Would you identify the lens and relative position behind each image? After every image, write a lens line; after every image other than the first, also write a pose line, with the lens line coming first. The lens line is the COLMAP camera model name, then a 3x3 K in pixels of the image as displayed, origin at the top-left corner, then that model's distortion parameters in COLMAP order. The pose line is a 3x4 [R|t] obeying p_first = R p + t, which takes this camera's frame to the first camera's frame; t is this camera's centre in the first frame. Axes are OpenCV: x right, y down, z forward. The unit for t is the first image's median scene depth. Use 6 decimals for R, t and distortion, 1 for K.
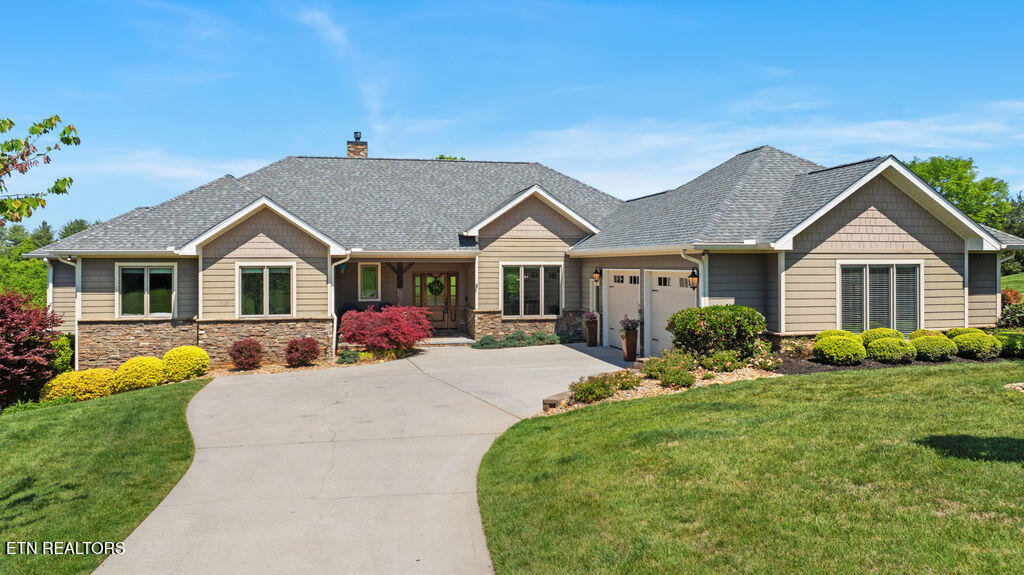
lens RADIAL K [[737.4, 0, 514.8], [0, 737.4, 337.6], [0, 0, 1]] dist [-0.012291, 0.000014]
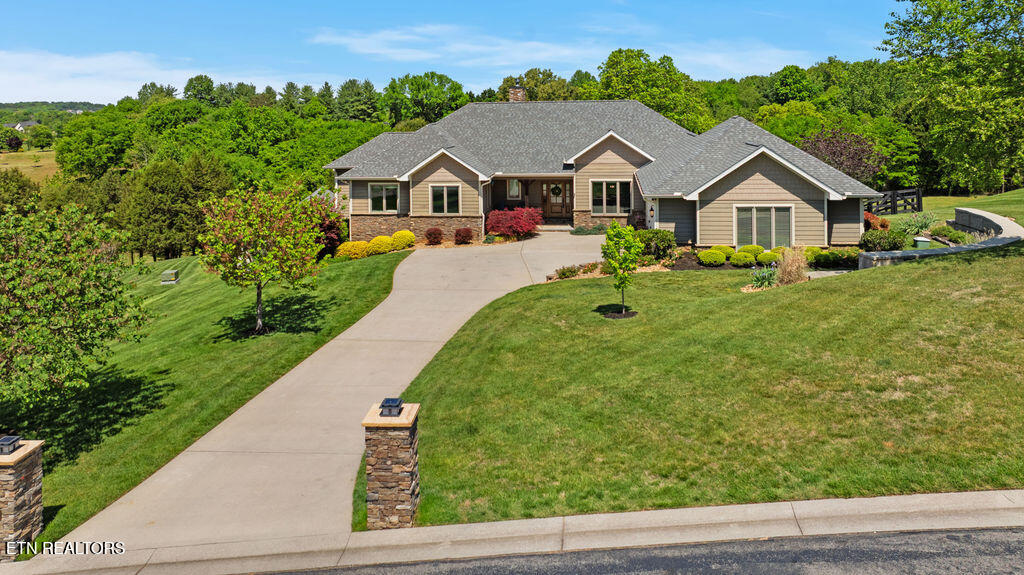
lens RADIAL K [[737.4, 0, 510.5], [0, 737.4, 287.2], [0, 0, 1]] dist [-0.012291, 0.000014]
pose [[0.946235, 0.064667, -0.316950, 0.381718], [-0.018307, 0.988950, 0.147118, -0.119443], [0.322962, -0.133406, 0.936963, -0.627490]]
